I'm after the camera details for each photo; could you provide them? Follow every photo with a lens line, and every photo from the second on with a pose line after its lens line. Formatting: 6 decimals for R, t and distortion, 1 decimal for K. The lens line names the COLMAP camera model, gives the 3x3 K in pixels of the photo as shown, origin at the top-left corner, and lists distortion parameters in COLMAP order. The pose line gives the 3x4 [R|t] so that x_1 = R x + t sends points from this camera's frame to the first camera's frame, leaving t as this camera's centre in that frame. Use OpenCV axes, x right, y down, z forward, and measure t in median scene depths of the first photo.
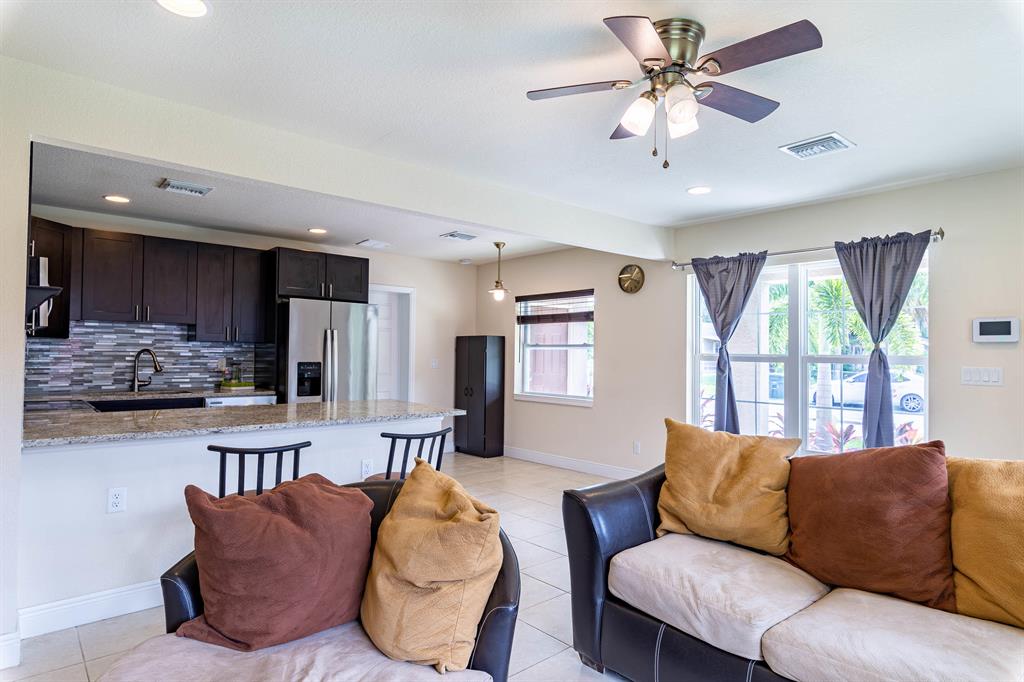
lens RADIAL K [[581.0, 0, 512.0], [0, 581.0, 341.0], [0, 0, 1]] dist [0.021190, -0.000044]
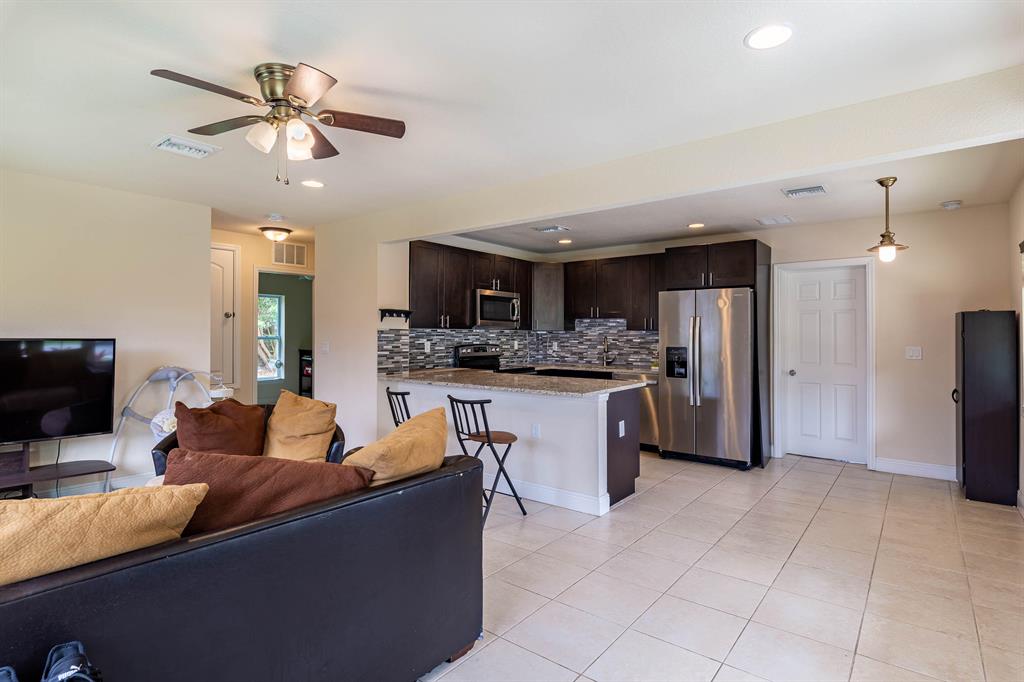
lens RADIAL K [[528.1, 0, 512.0], [0, 528.1, 341.0], [0, 0, 1]] dist [-0.001208, 0.000142]
pose [[0.175829, -0.001418, -0.984420, 0.672648], [0.019320, 0.999811, 0.002011, 0.018225], [0.984231, -0.019373, 0.175824, 0.588484]]
